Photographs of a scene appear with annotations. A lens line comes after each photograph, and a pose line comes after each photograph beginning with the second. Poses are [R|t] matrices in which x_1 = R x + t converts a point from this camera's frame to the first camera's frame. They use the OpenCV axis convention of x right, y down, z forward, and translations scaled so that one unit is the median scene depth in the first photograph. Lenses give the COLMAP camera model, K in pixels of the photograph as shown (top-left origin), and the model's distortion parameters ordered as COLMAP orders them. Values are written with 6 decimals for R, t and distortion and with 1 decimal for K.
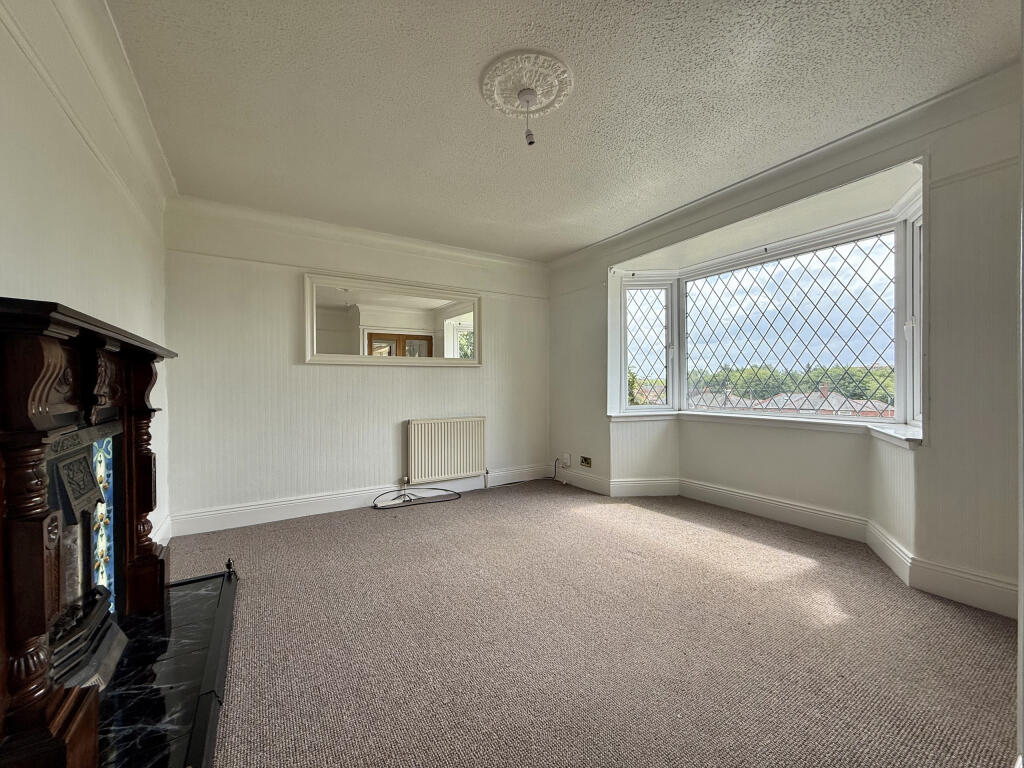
lens RADIAL K [[409.0, 0, 502.7], [0, 409.0, 385.2], [0, 0, 1]] dist [0.001889, 0.000235]
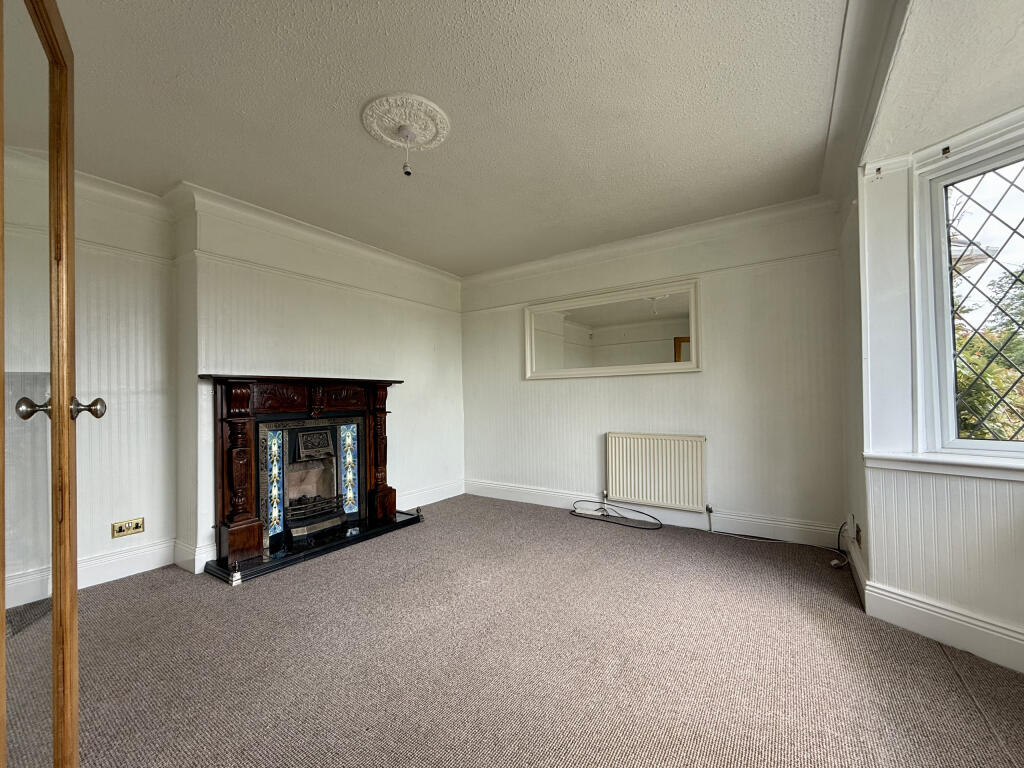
lens RADIAL K [[409.0, 0, 505.3], [0, 409.0, 390.6], [0, 0, 1]] dist [0.001889, 0.000235]
pose [[0.414689, -0.013850, -0.909858, 0.550500], [0.013166, 0.999871, -0.009219, -0.006941], [0.909868, -0.008156, 0.414818, 0.381676]]
